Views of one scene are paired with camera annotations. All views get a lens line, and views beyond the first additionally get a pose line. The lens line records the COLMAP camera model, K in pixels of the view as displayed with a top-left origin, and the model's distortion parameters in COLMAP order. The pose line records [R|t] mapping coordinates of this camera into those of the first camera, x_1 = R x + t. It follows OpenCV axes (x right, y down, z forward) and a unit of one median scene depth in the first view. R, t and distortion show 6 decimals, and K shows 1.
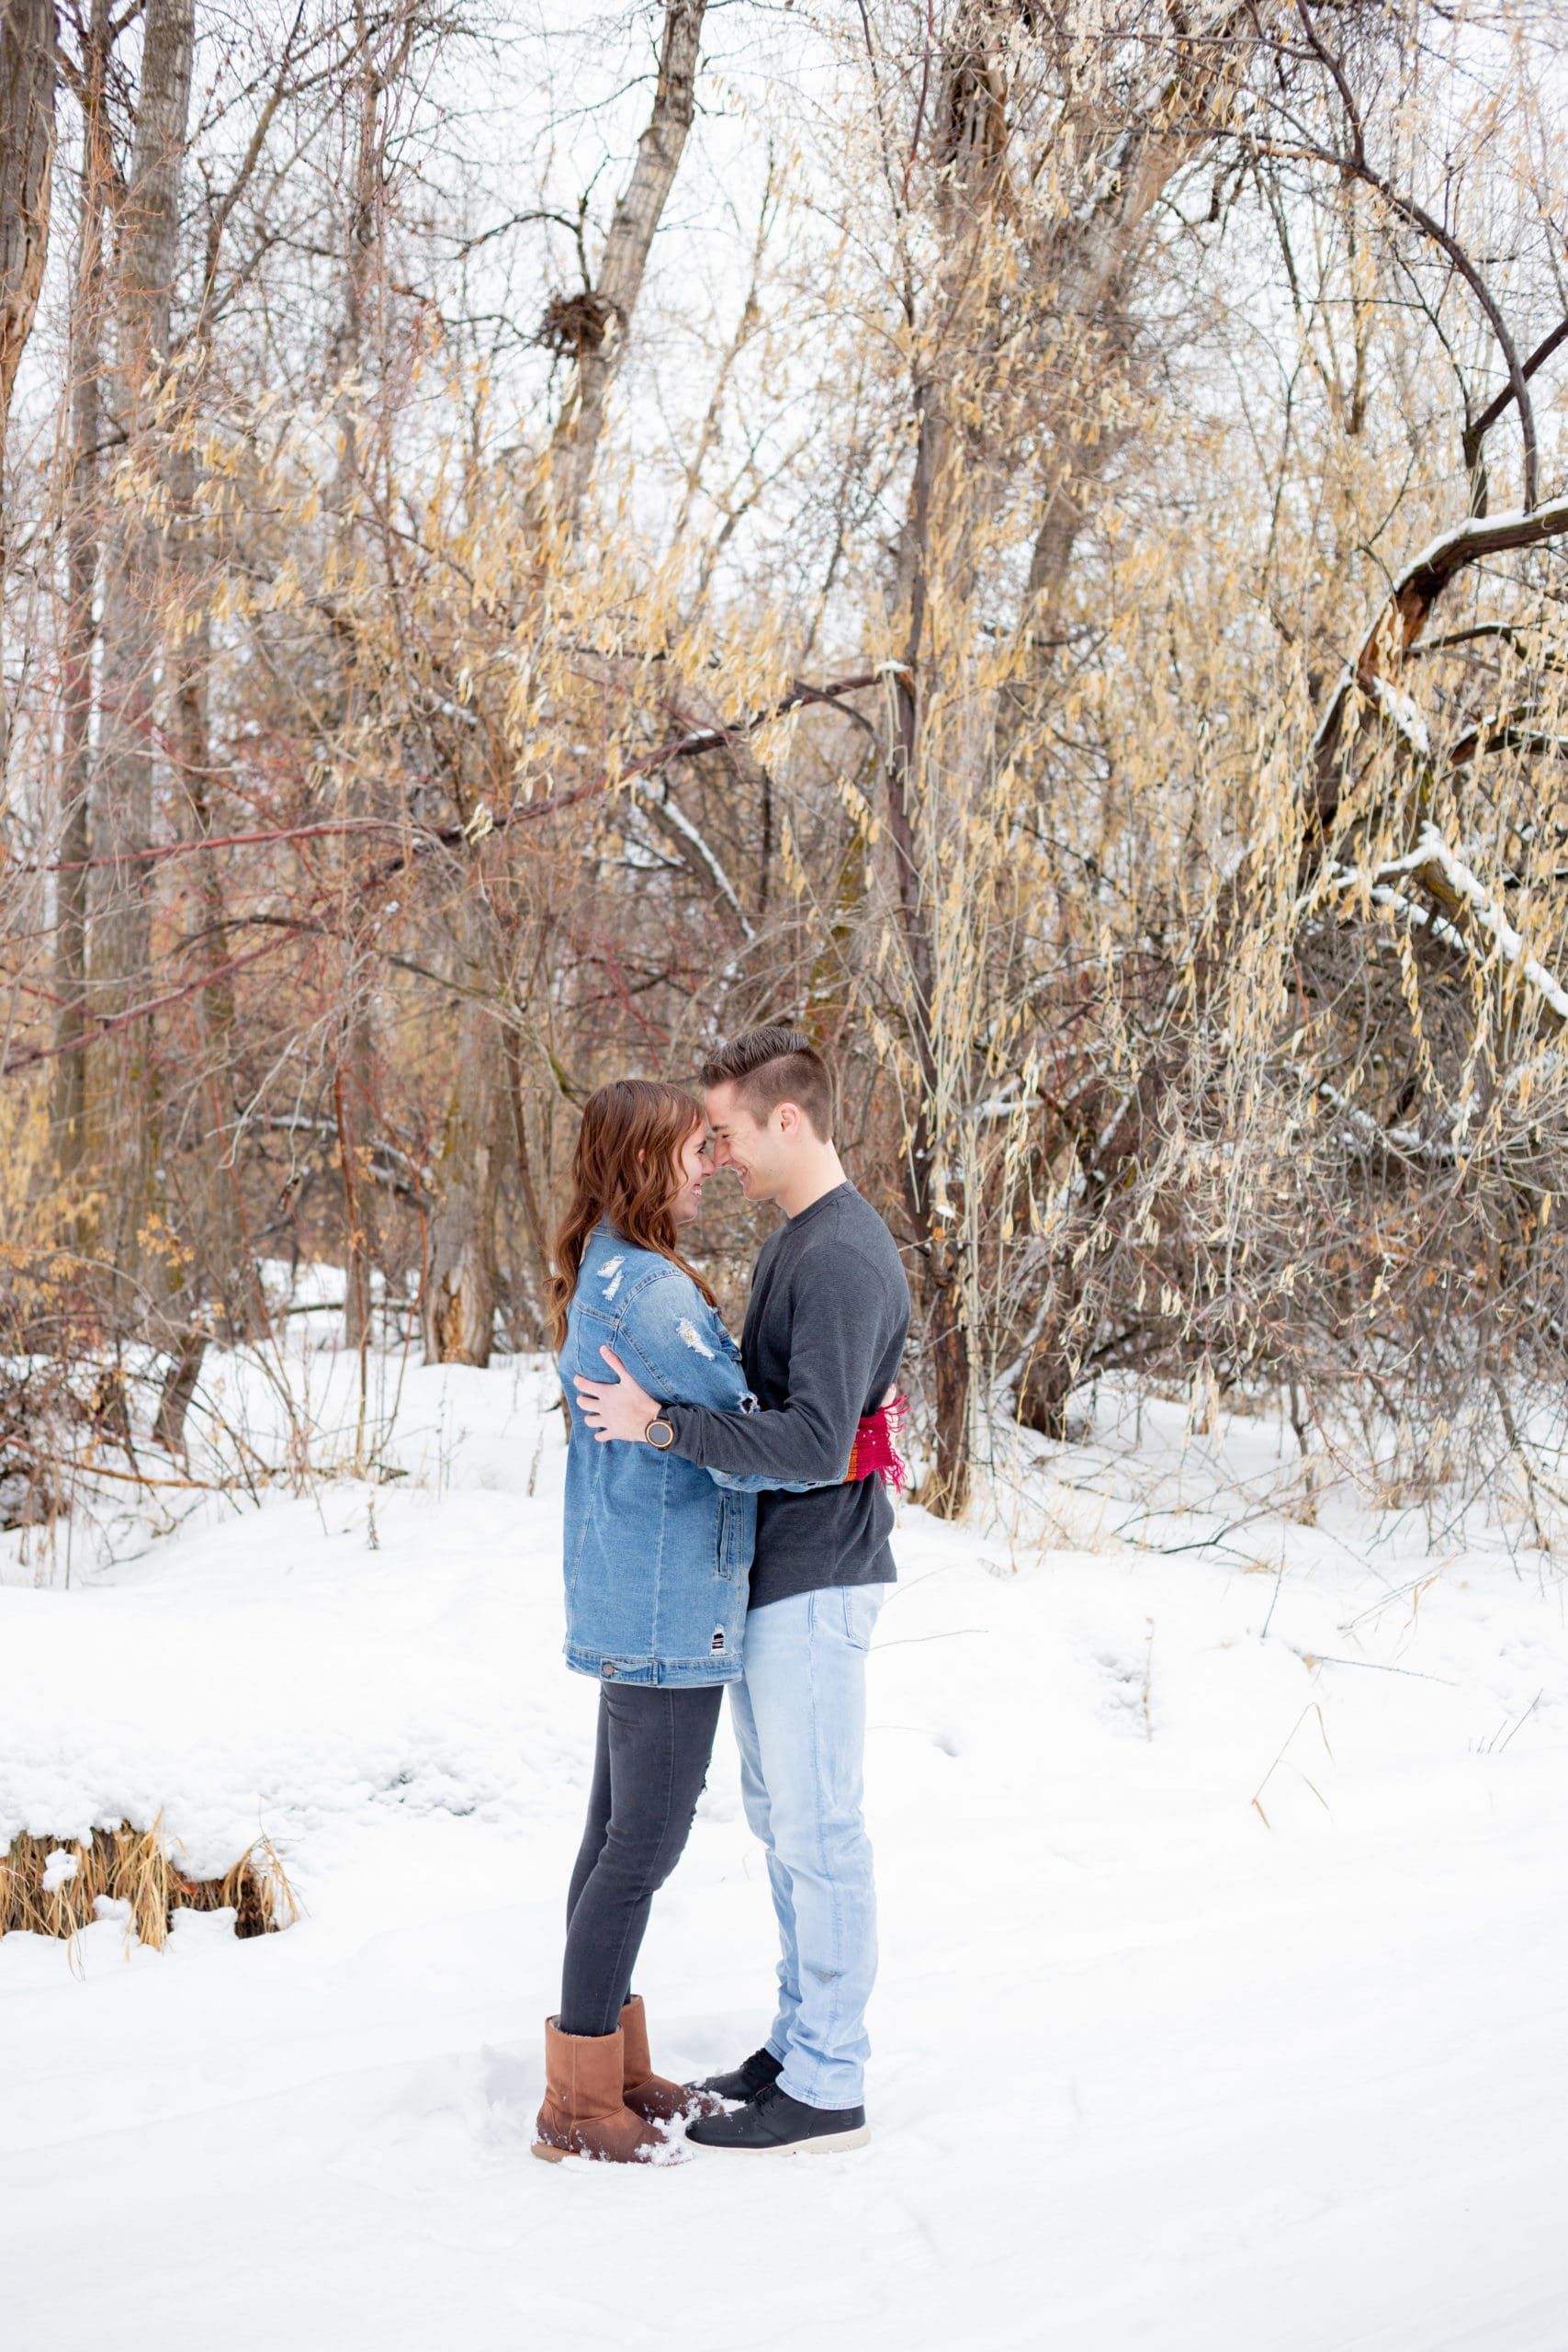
lens RADIAL K [[2539.3, 0, 784.0], [0, 2539.3, 1176.0], [0, 0, 1]] dist [-0.082506, 0.137109]
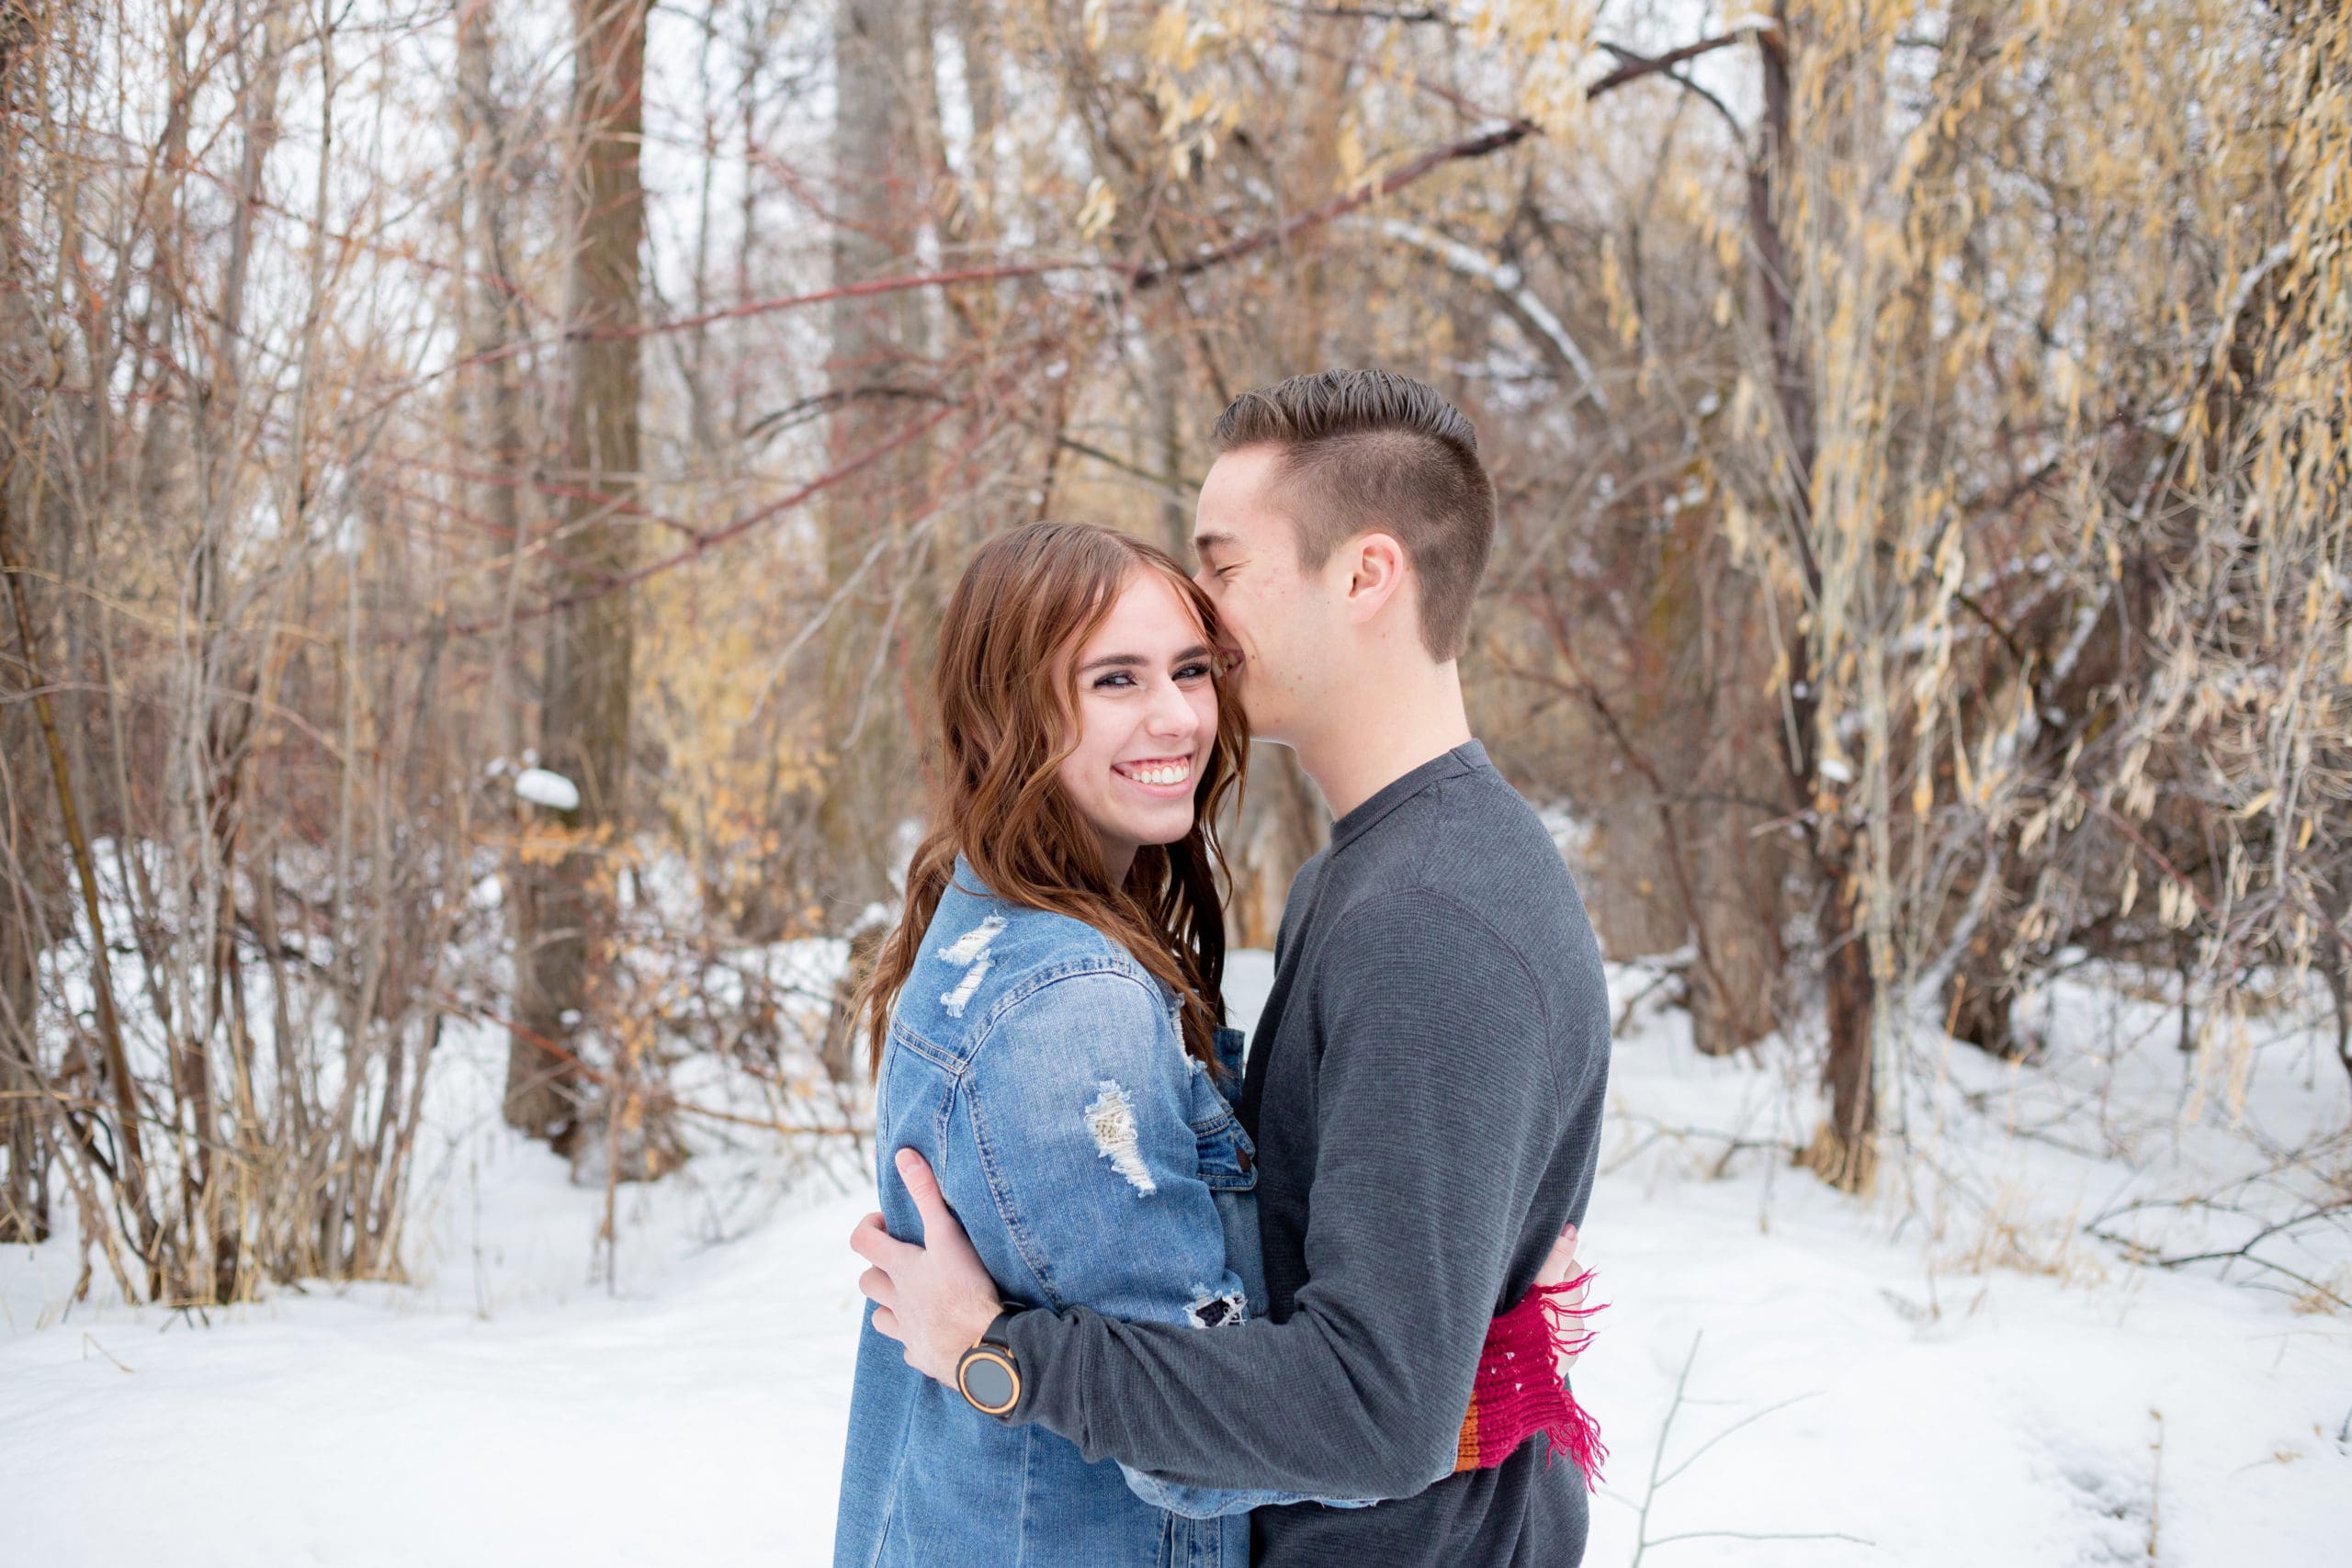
lens RADIAL K [[2539.3, 0, 1176.0], [0, 2539.3, 784.0], [0, 0, 1]] dist [-0.082506, 0.137109]
pose [[0.978424, -0.011189, -0.206306, 0.028896], [0.015405, 0.999704, 0.018842, 0.001531], [0.206034, -0.021613, 0.978306, 0.269983]]
